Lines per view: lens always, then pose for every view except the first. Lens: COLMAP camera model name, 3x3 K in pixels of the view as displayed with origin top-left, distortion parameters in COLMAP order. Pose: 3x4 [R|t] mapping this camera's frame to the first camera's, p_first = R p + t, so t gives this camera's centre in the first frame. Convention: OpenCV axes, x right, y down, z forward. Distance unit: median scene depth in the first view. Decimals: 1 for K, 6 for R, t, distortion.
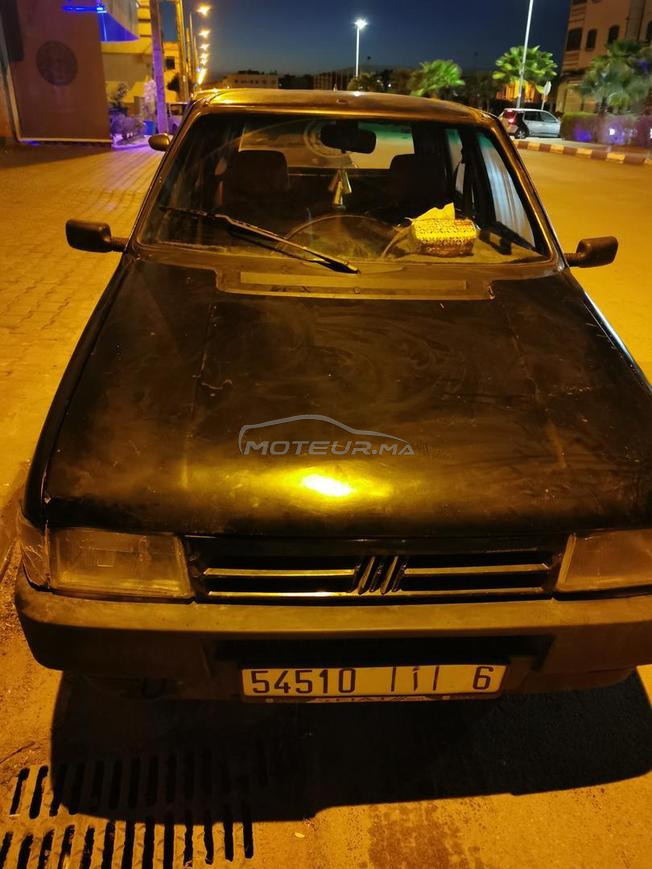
lens RADIAL K [[683.4, 0, 326.0], [0, 683.4, 434.5], [0, 0, 1]] dist [-0.003576, -0.006017]
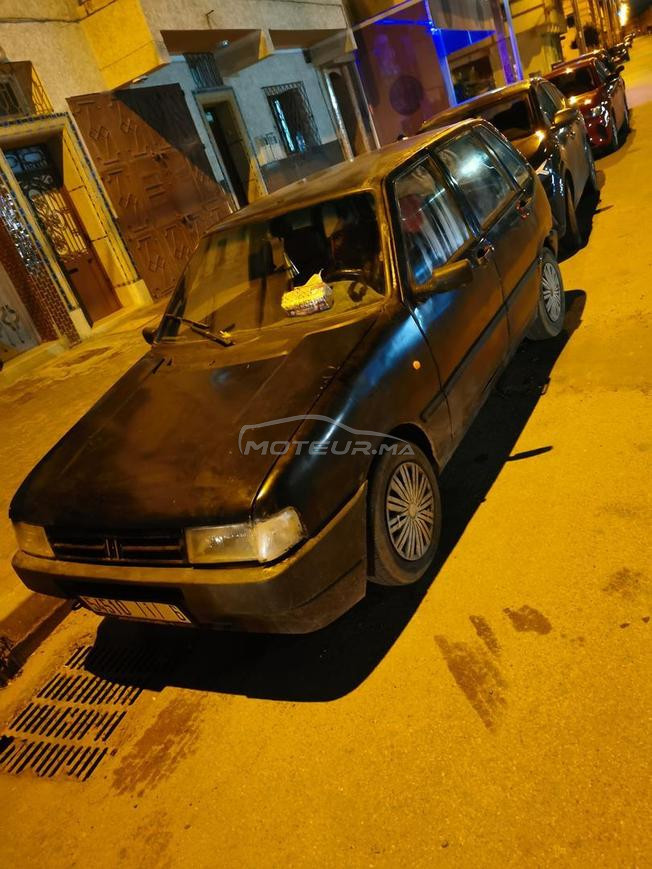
lens RADIAL K [[667.5, 0, 326.0], [0, 667.5, 434.5], [0, 0, 1]] dist [-0.000043, 0.000769]
pose [[0.799022, -0.068908, -0.597341, 1.366465], [0.092017, 0.995724, 0.008220, -0.049980], [0.594220, -0.061534, 0.801945, -0.050325]]
